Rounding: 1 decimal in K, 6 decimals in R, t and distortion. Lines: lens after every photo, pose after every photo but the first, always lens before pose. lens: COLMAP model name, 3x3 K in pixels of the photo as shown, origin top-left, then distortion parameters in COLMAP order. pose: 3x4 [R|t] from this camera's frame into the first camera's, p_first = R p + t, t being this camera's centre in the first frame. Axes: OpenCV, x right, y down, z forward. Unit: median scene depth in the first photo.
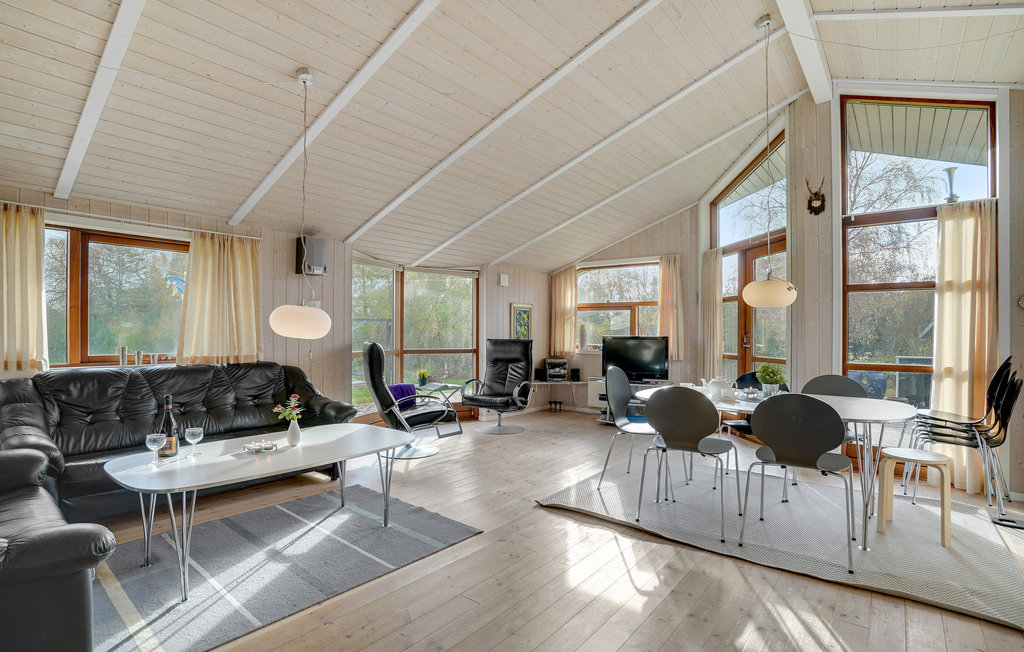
lens RADIAL K [[484.5, 0, 513.0], [0, 484.5, 342.4], [0, 0, 1]] dist [0.001339, -0.000391]
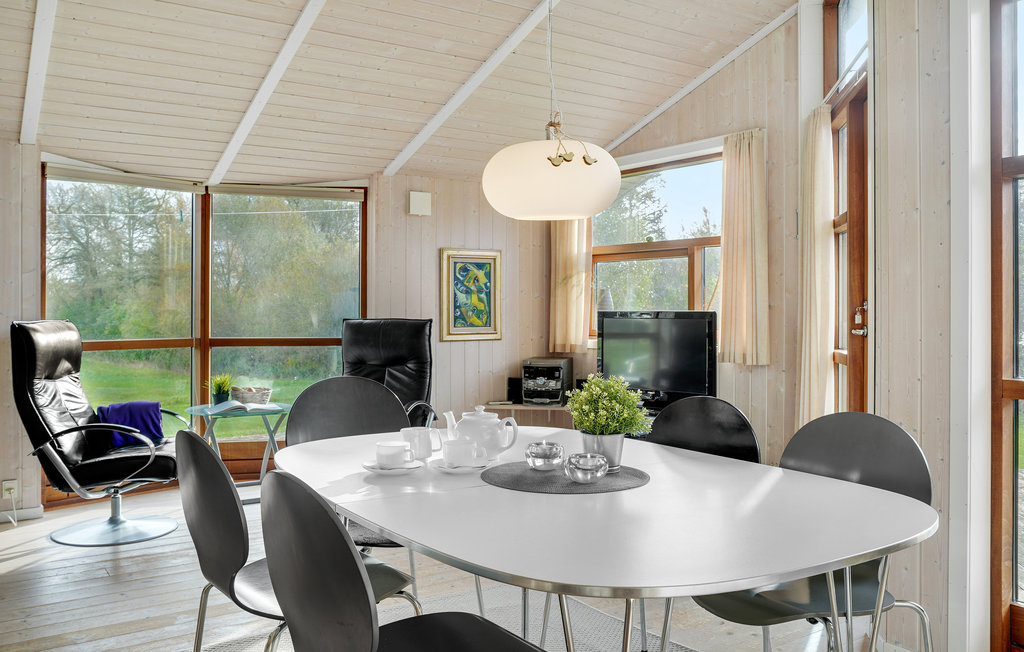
lens RADIAL K [[825.5, 0, 512.0], [0, 825.5, 326.0], [0, 0, 1]] dist [-0.008159, 0.005465]
pose [[0.949901, 0.003894, -0.312528, 0.094855], [-0.006073, 0.999964, -0.005999, 0.001621], [0.312493, 0.007597, 0.949890, 0.054484]]
